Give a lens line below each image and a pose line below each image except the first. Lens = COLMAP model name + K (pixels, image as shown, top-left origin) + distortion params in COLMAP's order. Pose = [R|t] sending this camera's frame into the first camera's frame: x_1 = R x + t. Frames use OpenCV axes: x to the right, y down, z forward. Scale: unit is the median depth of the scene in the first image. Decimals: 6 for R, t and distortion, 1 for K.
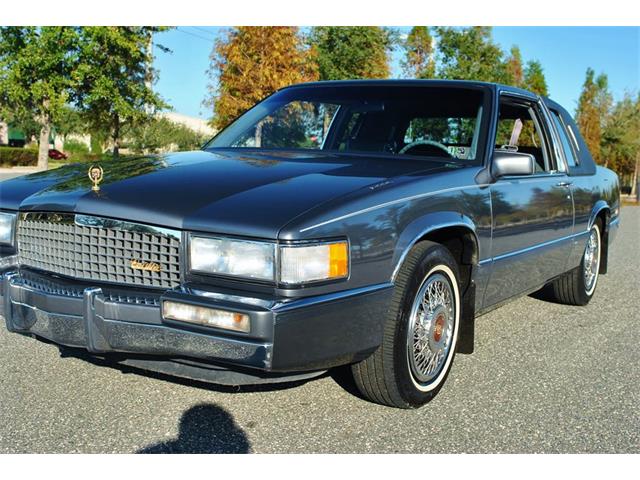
lens RADIAL K [[792.8, 0, 320.0], [0, 792.8, 240.0], [0, 0, 1]] dist [-0.074737, 0.056331]
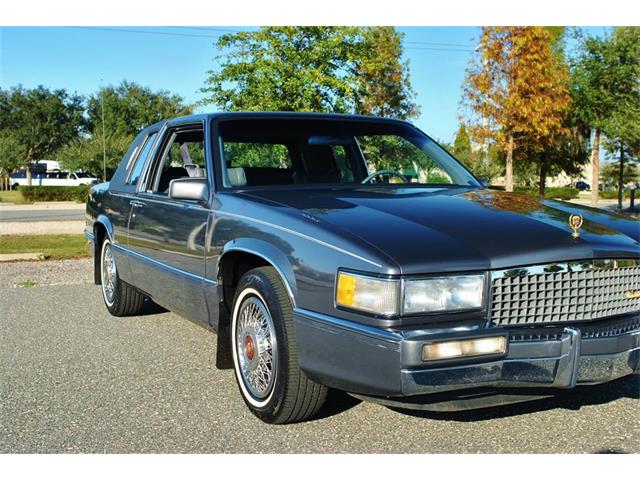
lens RADIAL K [[792.8, 0, 320.0], [0, 792.8, 240.0], [0, 0, 1]] dist [-0.074737, 0.056331]
pose [[0.888529, -0.008255, -0.458746, 0.166063], [-0.009324, 0.999307, -0.036042, 0.003232], [0.458726, 0.036301, 0.887836, 0.010334]]
